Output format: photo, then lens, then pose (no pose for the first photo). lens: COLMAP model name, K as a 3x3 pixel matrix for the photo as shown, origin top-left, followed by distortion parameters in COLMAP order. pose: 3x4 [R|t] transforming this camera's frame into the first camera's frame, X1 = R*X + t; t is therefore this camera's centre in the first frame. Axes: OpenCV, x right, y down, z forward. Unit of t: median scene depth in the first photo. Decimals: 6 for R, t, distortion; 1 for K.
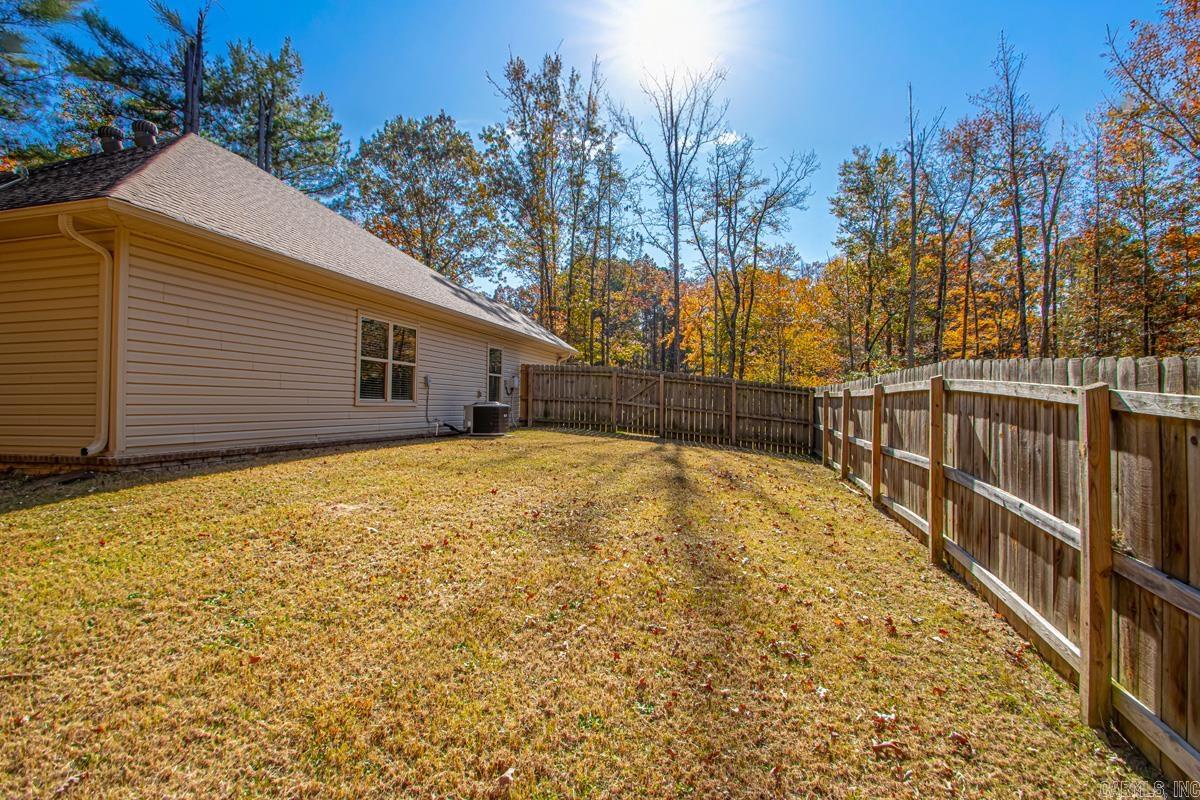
lens RADIAL K [[598.1, 0, 595.9], [0, 598.1, 389.5], [0, 0, 1]] dist [0.033436, -0.024658]
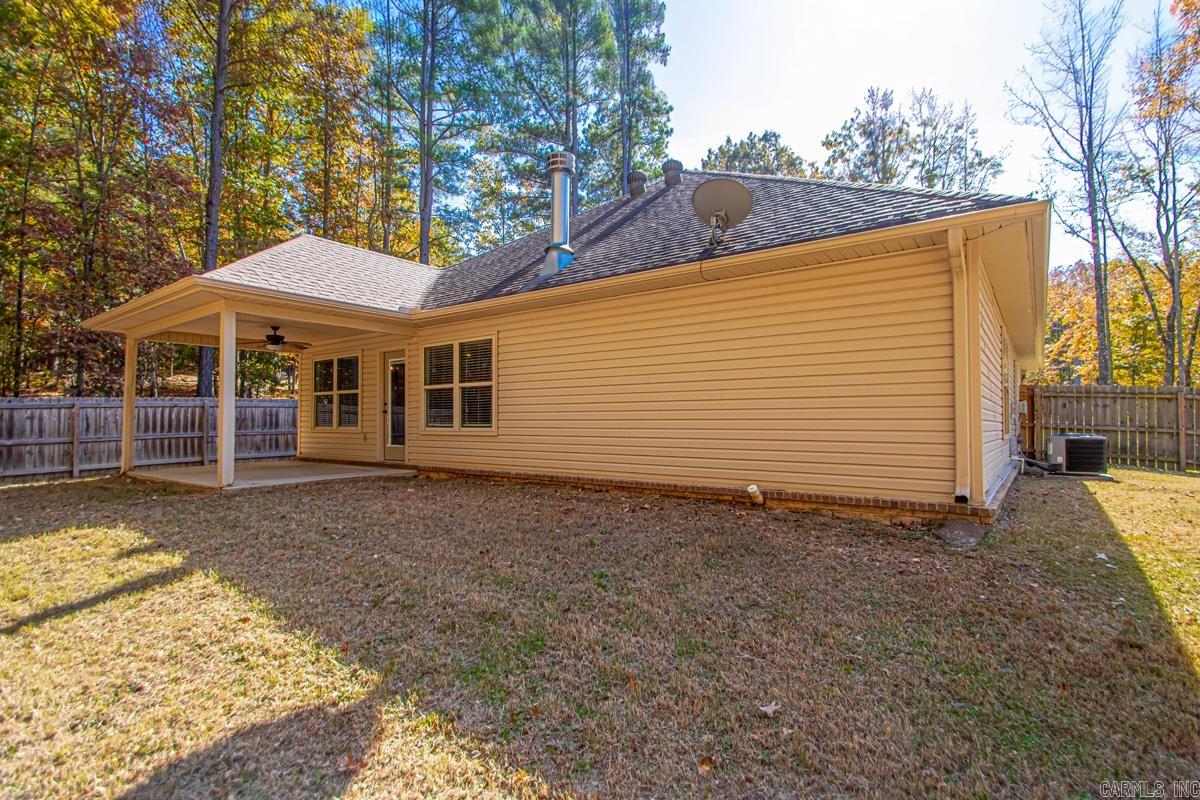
lens RADIAL K [[595.9, 0, 600.0], [0, 595.9, 400.0], [0, 0, 1]] dist [0.000927, -0.000341]
pose [[0.921656, -0.010791, -0.387858, -0.625790], [0.003845, 0.999818, -0.018679, -0.015594], [0.387989, 0.015725, 0.921530, 0.006868]]
